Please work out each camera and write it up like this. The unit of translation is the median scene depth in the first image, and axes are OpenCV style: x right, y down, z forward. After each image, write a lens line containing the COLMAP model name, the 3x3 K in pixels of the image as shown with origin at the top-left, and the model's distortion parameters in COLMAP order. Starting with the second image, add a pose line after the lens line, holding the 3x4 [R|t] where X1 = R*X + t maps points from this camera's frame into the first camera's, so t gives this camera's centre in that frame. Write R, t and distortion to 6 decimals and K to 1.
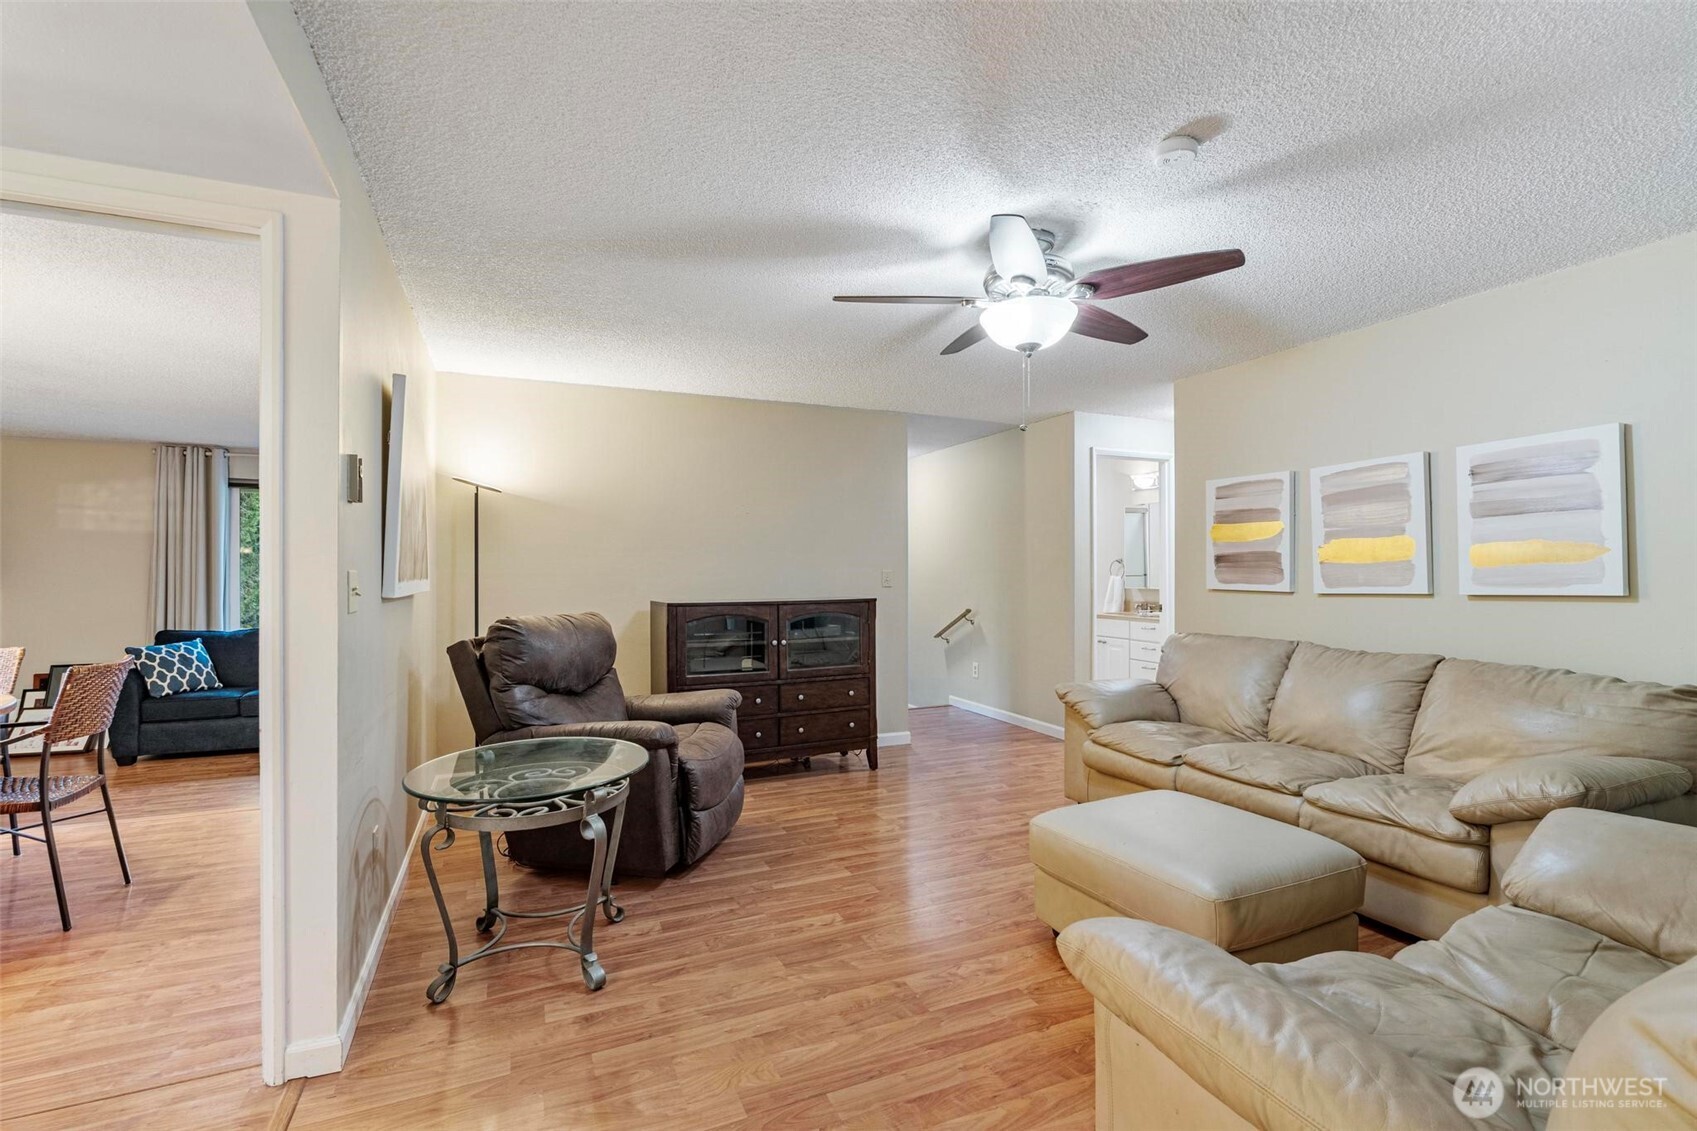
lens RADIAL K [[774.2, 0, 854.5], [0, 774.2, 574.7], [0, 0, 1]] dist [0.000254, -0.000031]
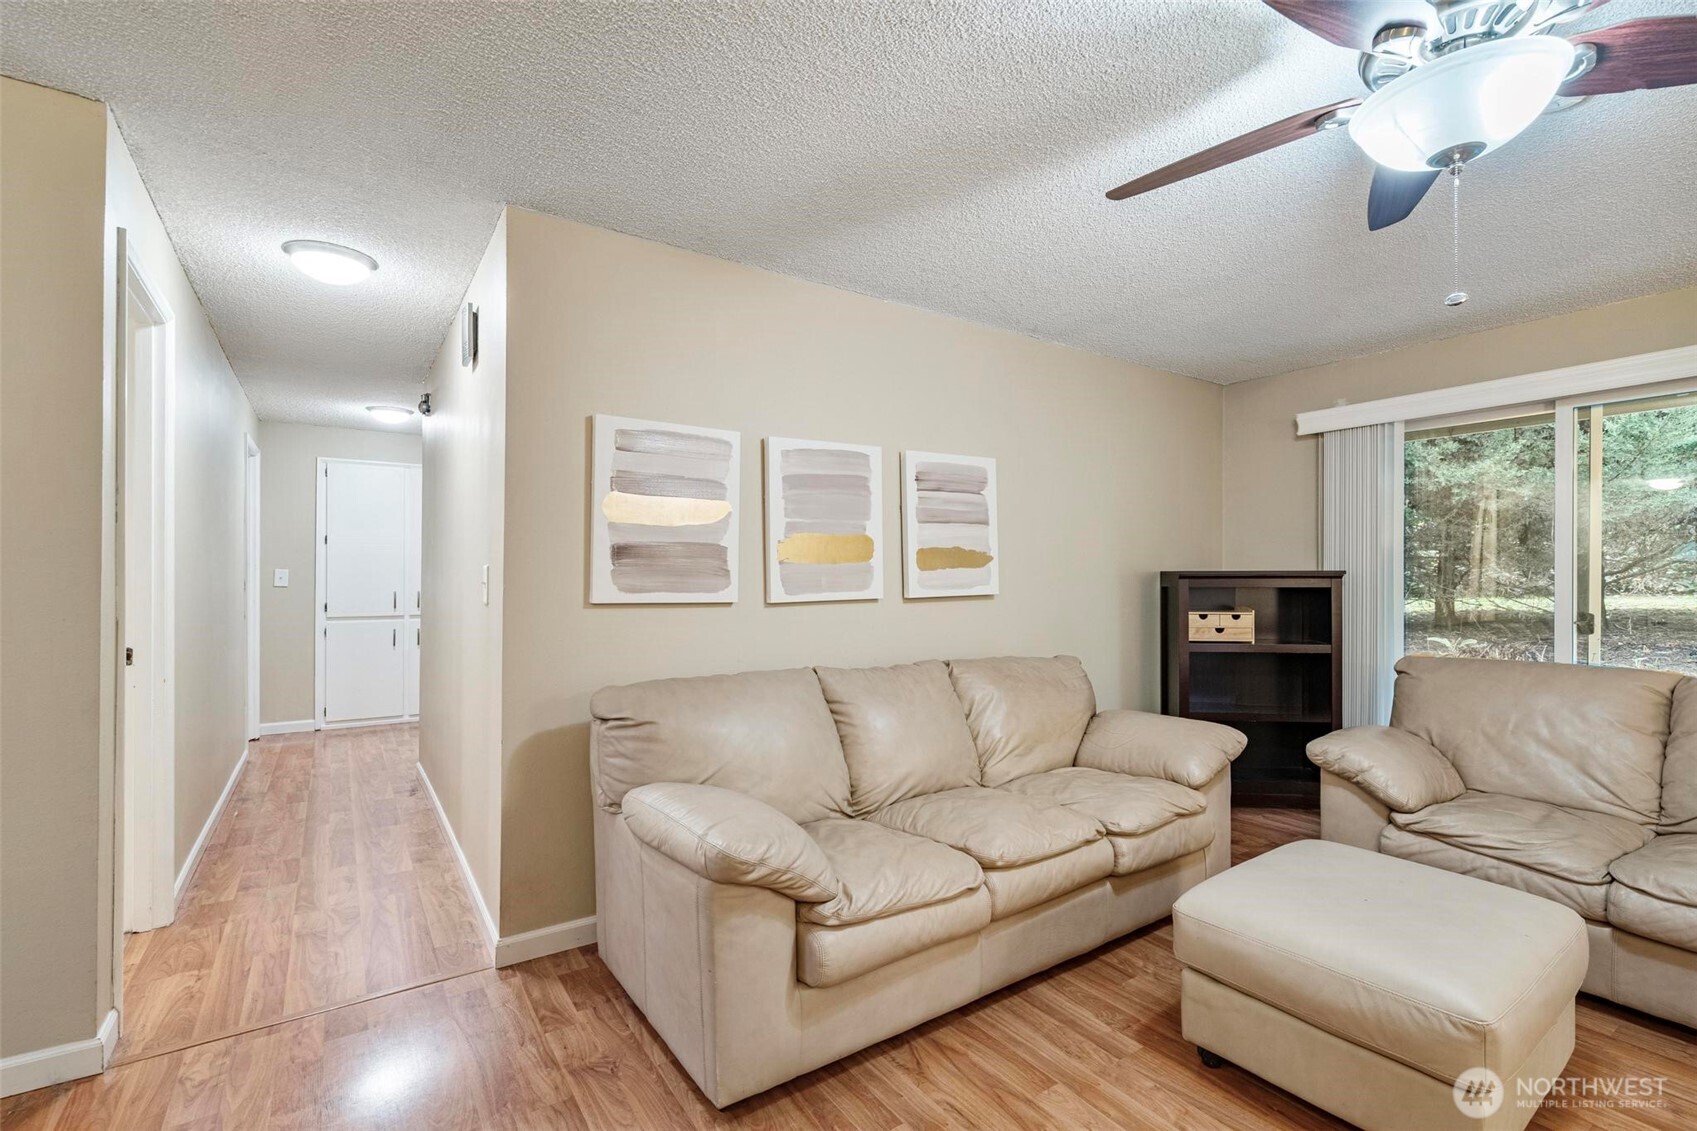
lens RADIAL K [[774.2, 0, 854.5], [0, 774.2, 574.7], [0, 0, 1]] dist [0.000254, -0.000031]
pose [[-0.176240, 0.007651, 0.984318, -0.268285], [0.001557, 0.999971, -0.007494, 0.003989], [-0.984346, 0.000212, -0.176247, 1.751574]]
